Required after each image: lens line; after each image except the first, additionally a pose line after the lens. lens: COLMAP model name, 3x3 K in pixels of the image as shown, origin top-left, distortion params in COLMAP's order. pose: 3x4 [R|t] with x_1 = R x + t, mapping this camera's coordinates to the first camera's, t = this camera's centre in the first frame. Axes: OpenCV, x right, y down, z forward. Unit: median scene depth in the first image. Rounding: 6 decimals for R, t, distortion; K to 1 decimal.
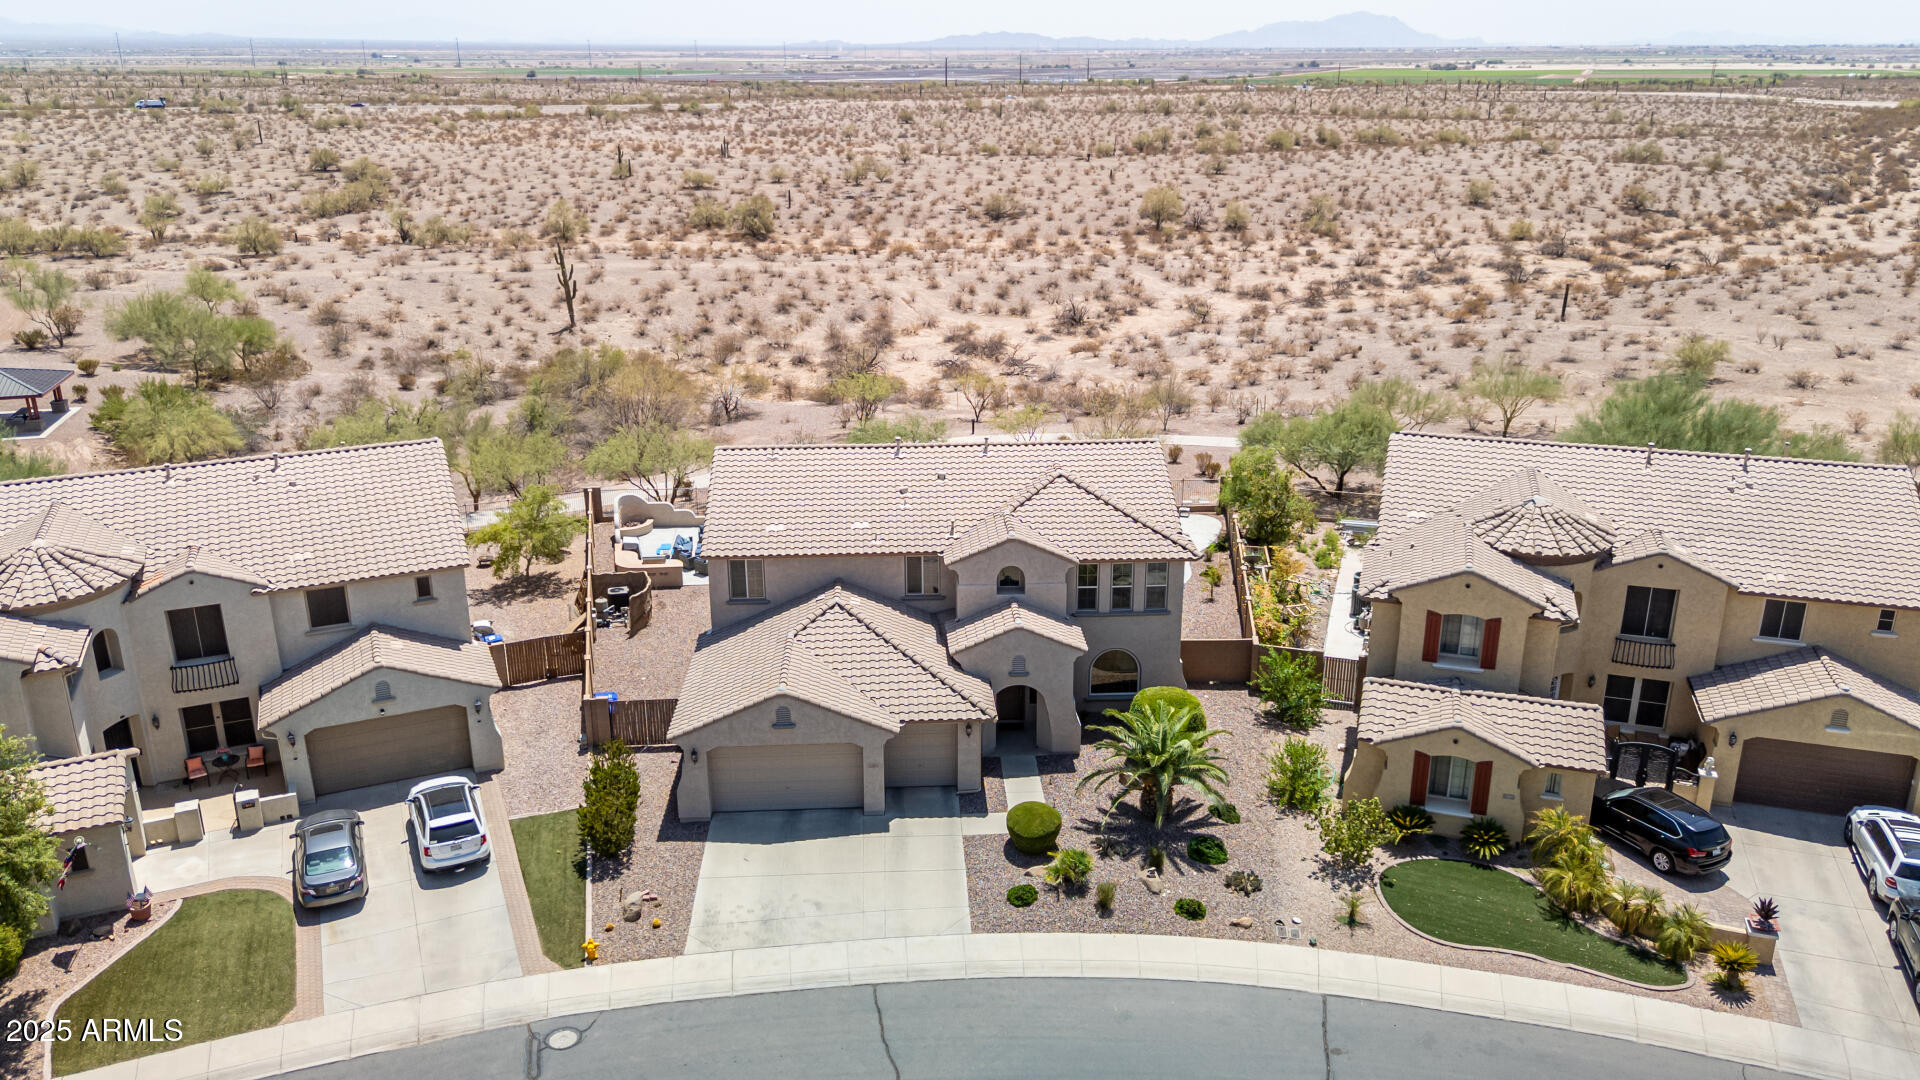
lens RADIAL K [[1414.5, 0, 956.6], [0, 1414.5, 537.0], [0, 0, 1]] dist [0.087006, -0.101601]
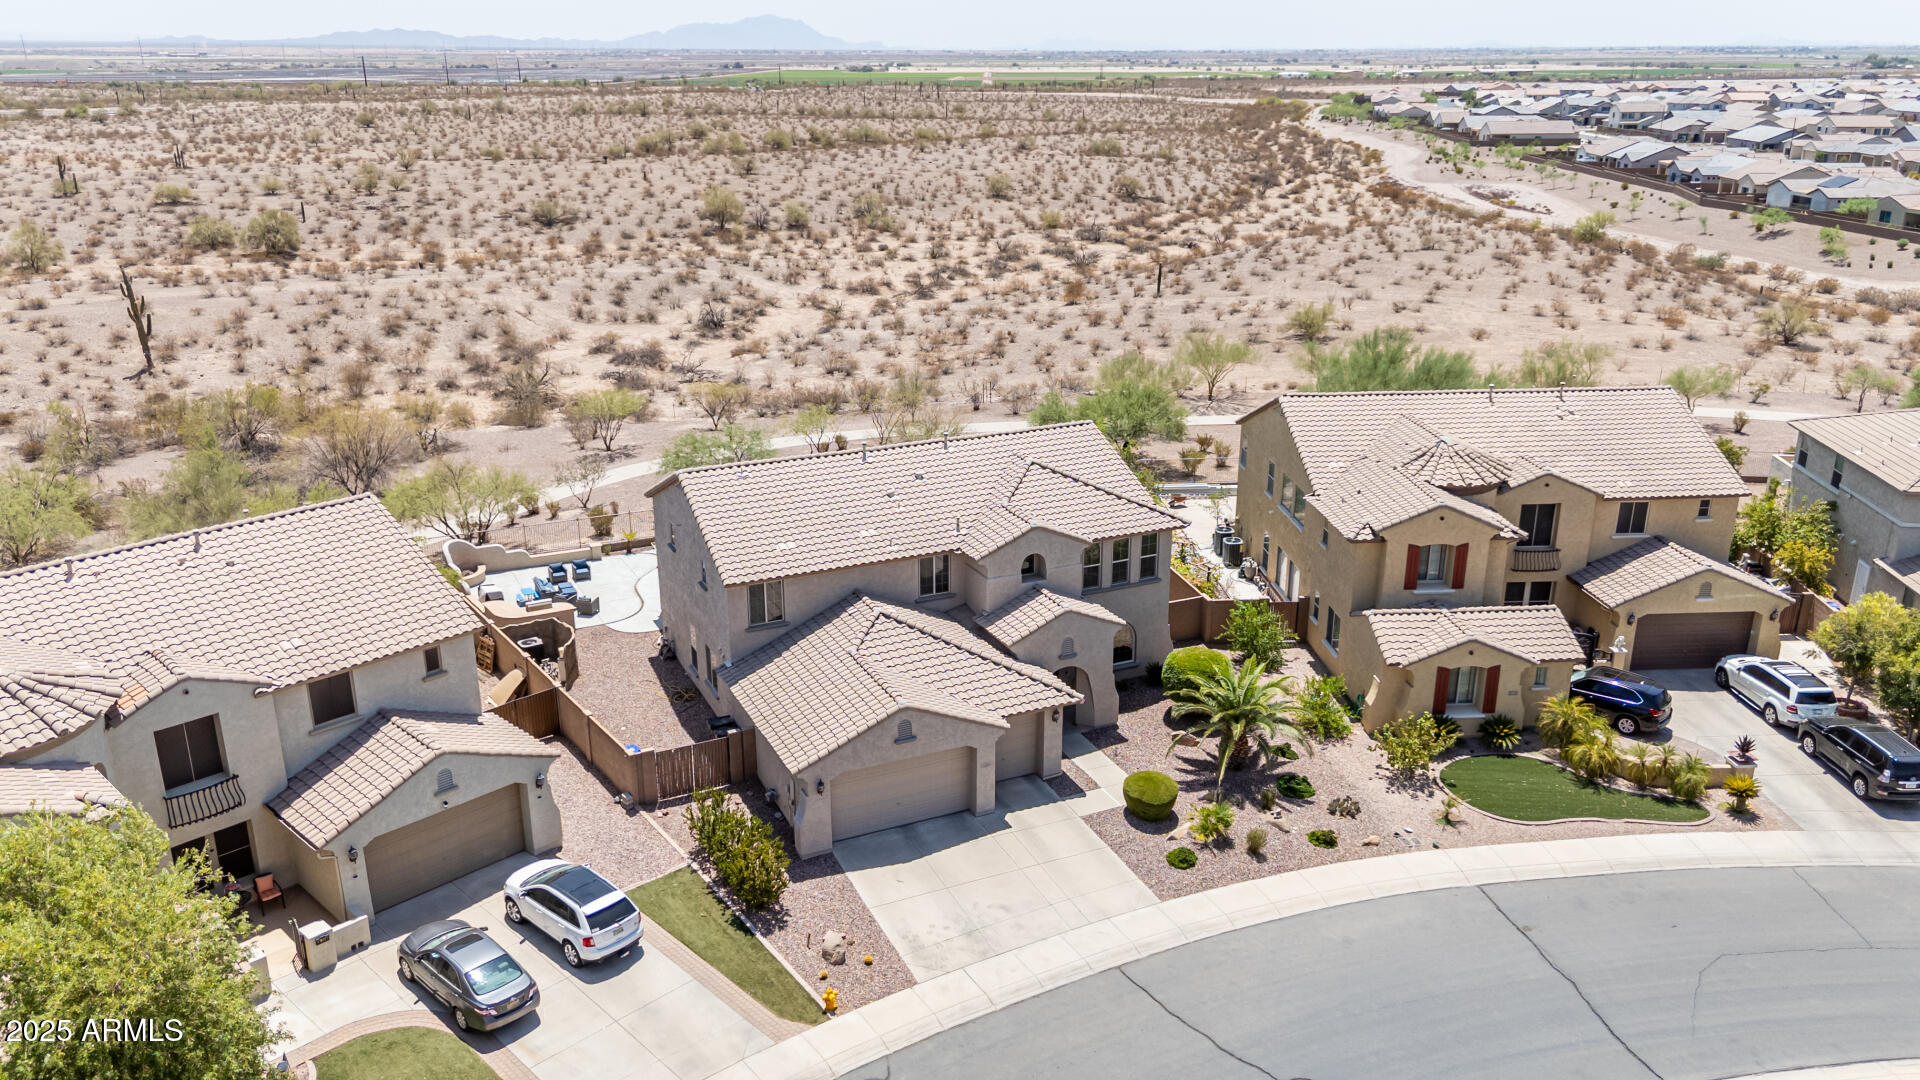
lens RADIAL K [[1414.5, 0, 956.6], [0, 1414.5, 537.0], [0, 0, 1]] dist [0.087006, -0.101601]
pose [[0.927923, -0.119574, 0.353074, -0.403782], [0.119798, 0.992570, 0.021307, -0.021614], [-0.352998, 0.022526, 0.935353, 0.068291]]
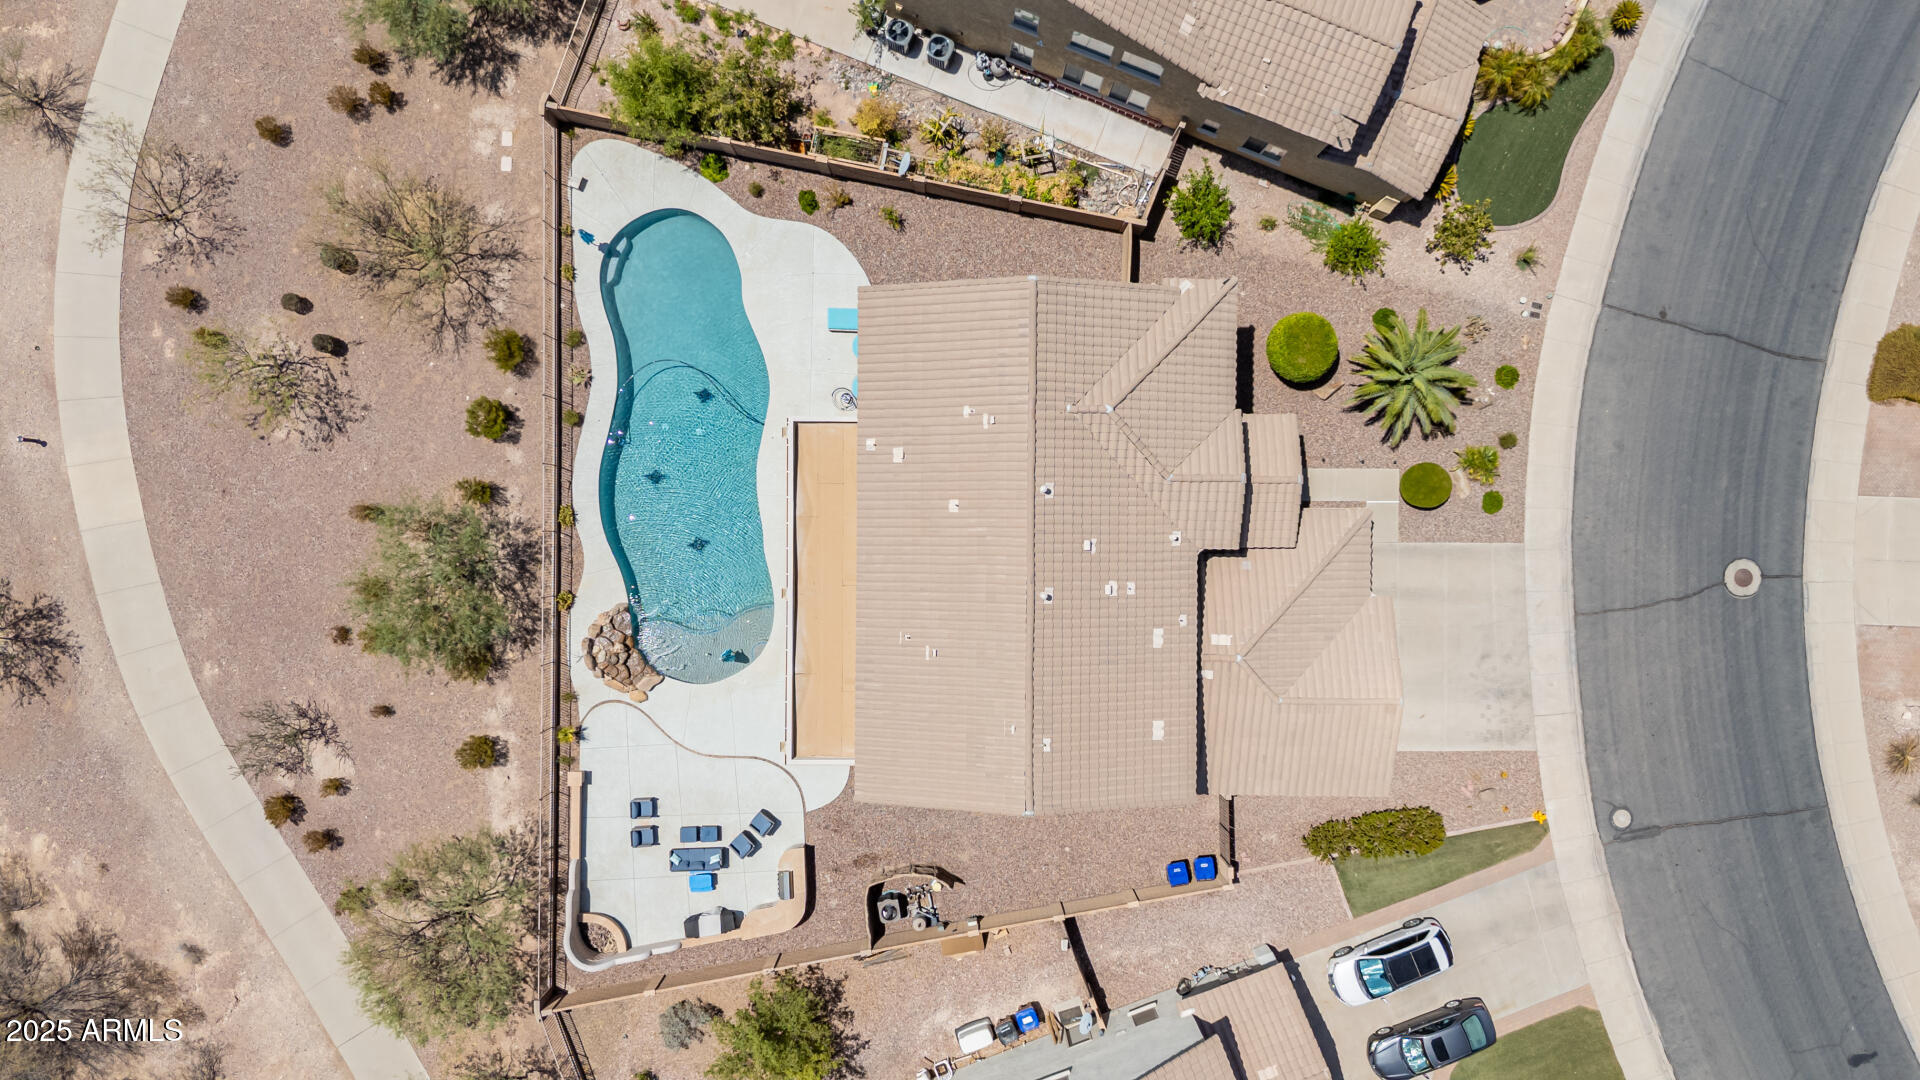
lens RADIAL K [[1416.9, 0, 957.5], [0, 1416.9, 538.6], [0, 0, 1]] dist [0.059295, -0.048165]
pose [[0.055019, -0.998461, -0.007034, -0.004429], [0.324432, 0.011214, 0.945842, -1.040155], [-0.944307, -0.054321, 0.324550, 0.934109]]
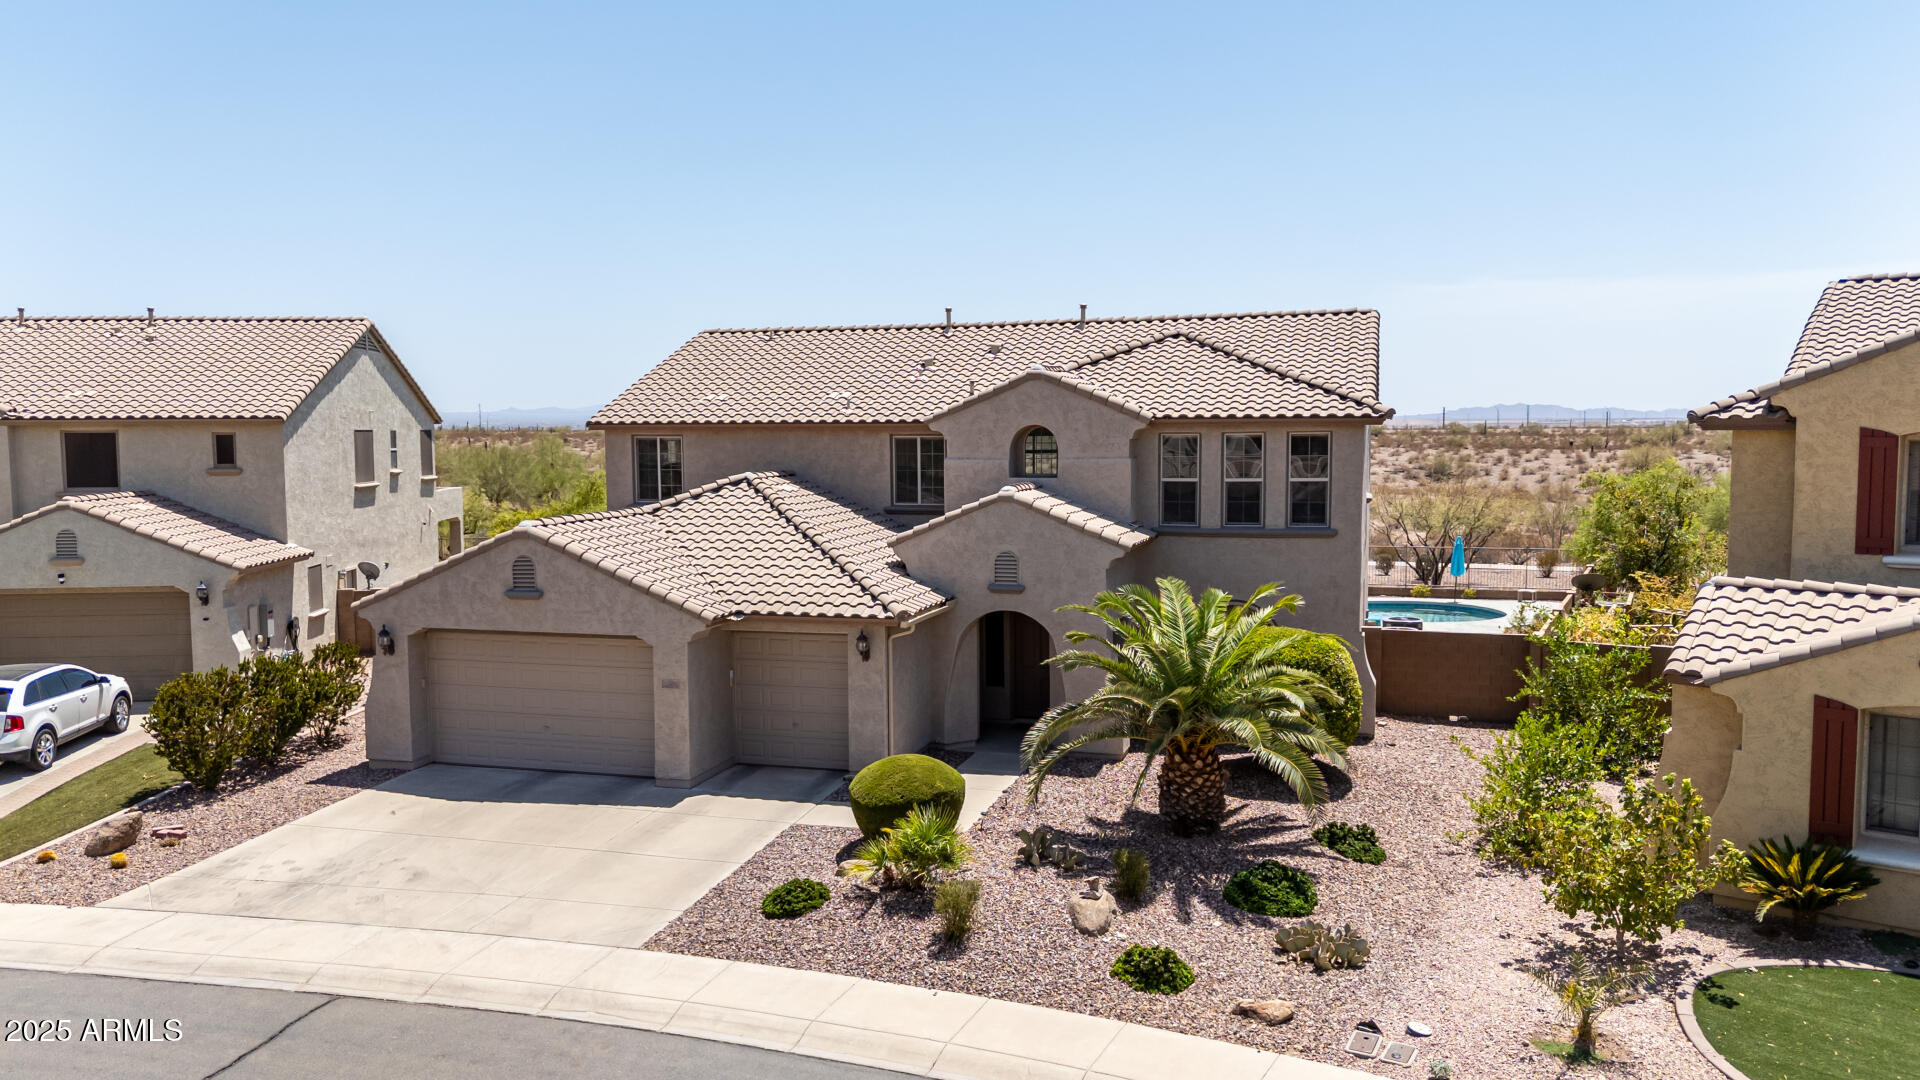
lens RADIAL K [[1416.9, 0, 957.5], [0, 1416.9, 538.6], [0, 0, 1]] dist [0.059295, -0.048165]
pose [[0.941784, 0.024132, -0.335352, 0.219081], [-0.105569, 0.968203, -0.226800, 0.214463], [0.319216, 0.249000, 0.914385, 0.518794]]
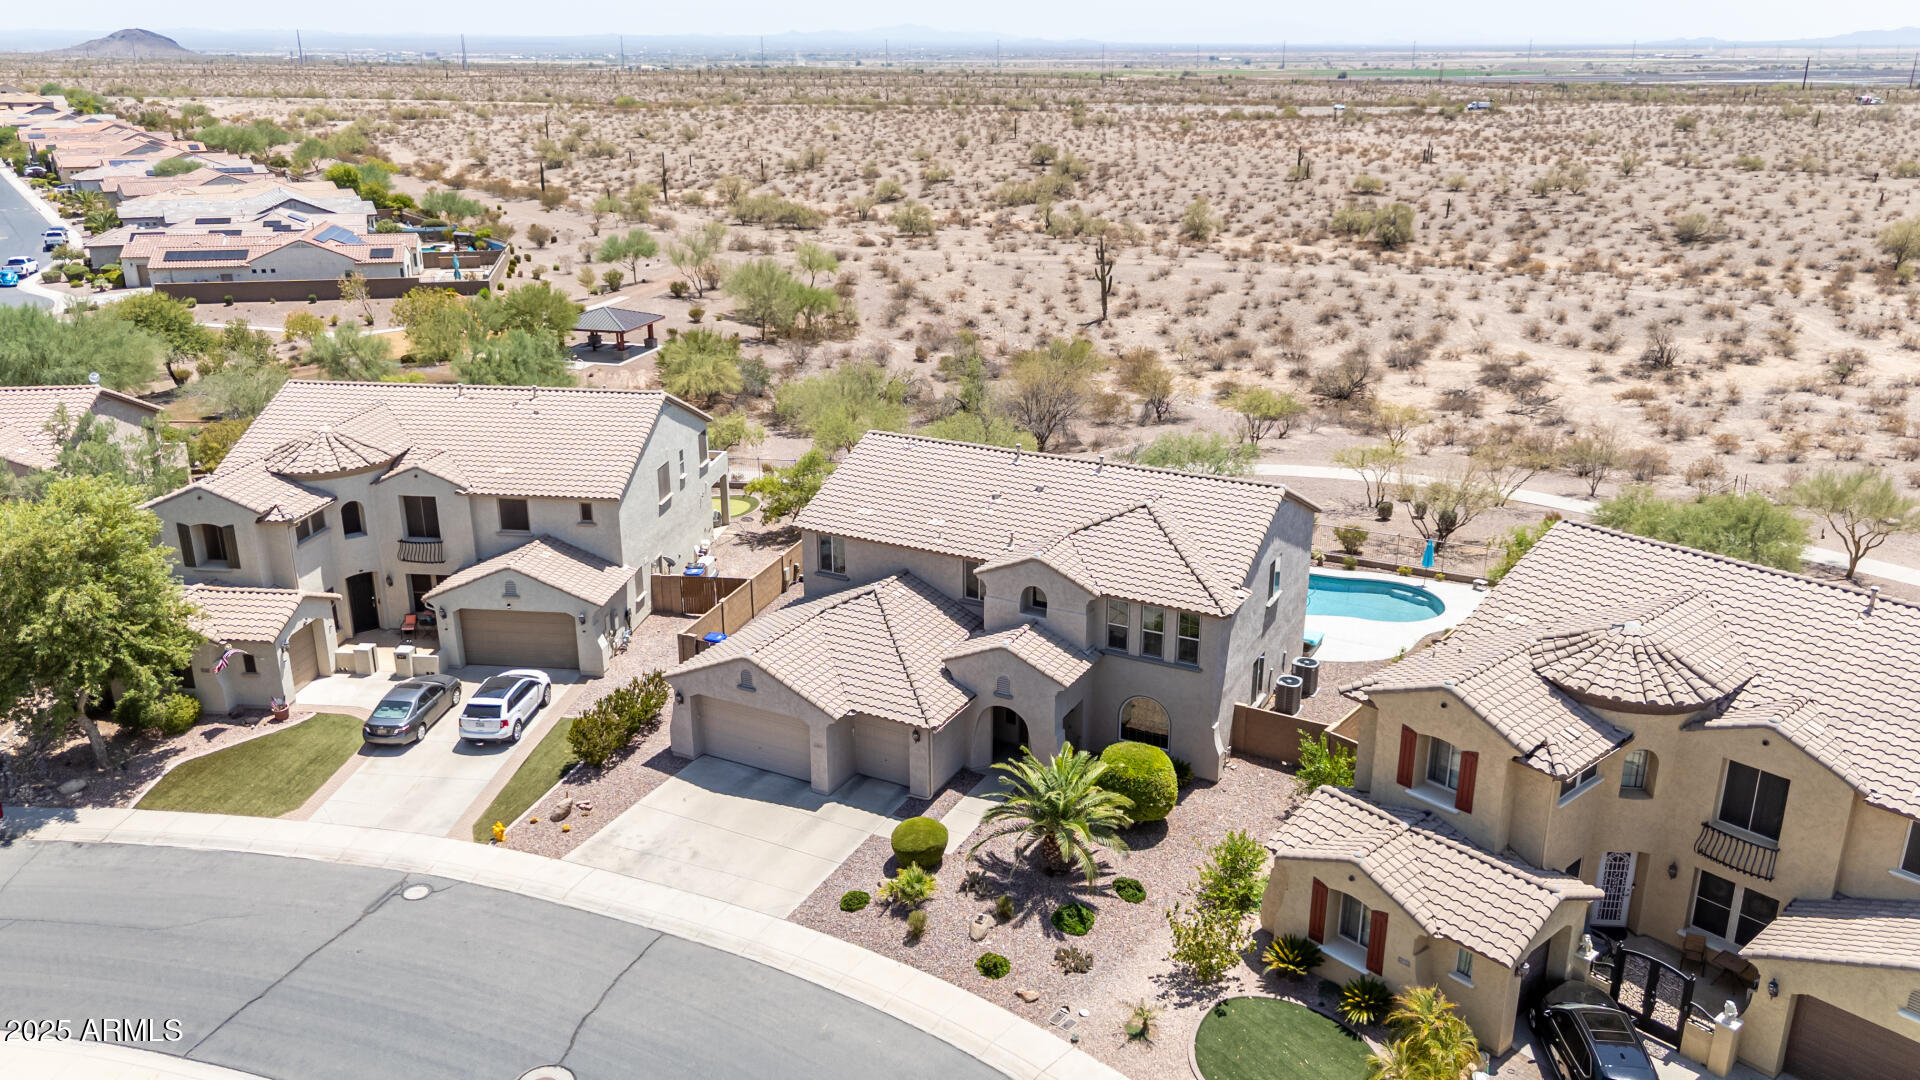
lens RADIAL K [[1414.5, 0, 956.6], [0, 1414.5, 537.0], [0, 0, 1]] dist [0.087006, -0.101601]
pose [[0.858915, 0.167130, -0.484078, 0.494851], [-0.167547, 0.984936, 0.042770, -0.049285], [0.483934, 0.044370, 0.873979, 0.134506]]
